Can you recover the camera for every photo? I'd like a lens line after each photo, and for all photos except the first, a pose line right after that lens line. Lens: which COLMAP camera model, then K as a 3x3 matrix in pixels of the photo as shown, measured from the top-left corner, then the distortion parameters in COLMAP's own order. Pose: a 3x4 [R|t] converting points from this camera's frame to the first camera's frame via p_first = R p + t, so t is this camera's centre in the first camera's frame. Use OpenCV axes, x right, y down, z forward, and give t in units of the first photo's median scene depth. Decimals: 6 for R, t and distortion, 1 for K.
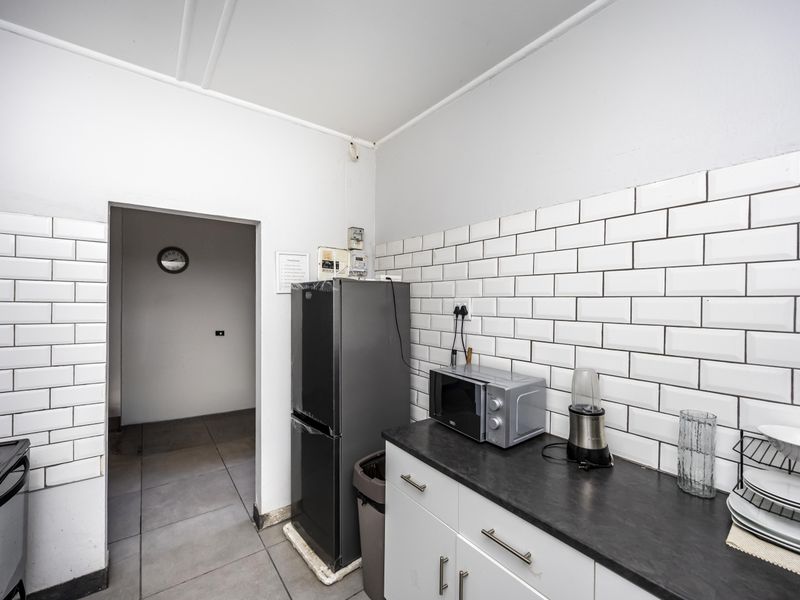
lens RADIAL K [[344.6, 0, 398.3], [0, 344.6, 299.8], [0, 0, 1]] dist [-0.002915, -0.000117]
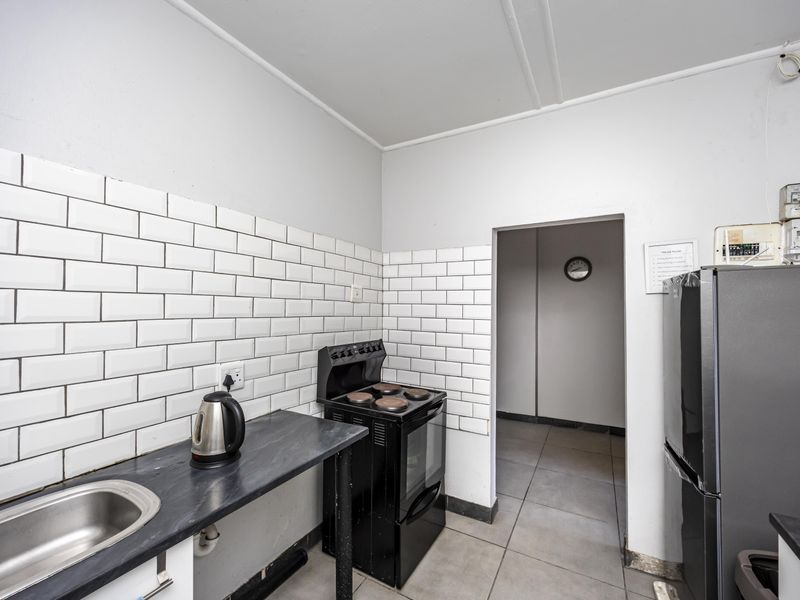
lens RADIAL K [[344.6, 0, 408.2], [0, 344.6, 301.2], [0, 0, 1]] dist [-0.002915, -0.000117]
pose [[0.402924, -0.024734, -0.914899, 0.192641], [-0.001577, 0.999615, -0.027719, 0.025062], [0.915232, 0.012612, 0.402730, 0.141137]]
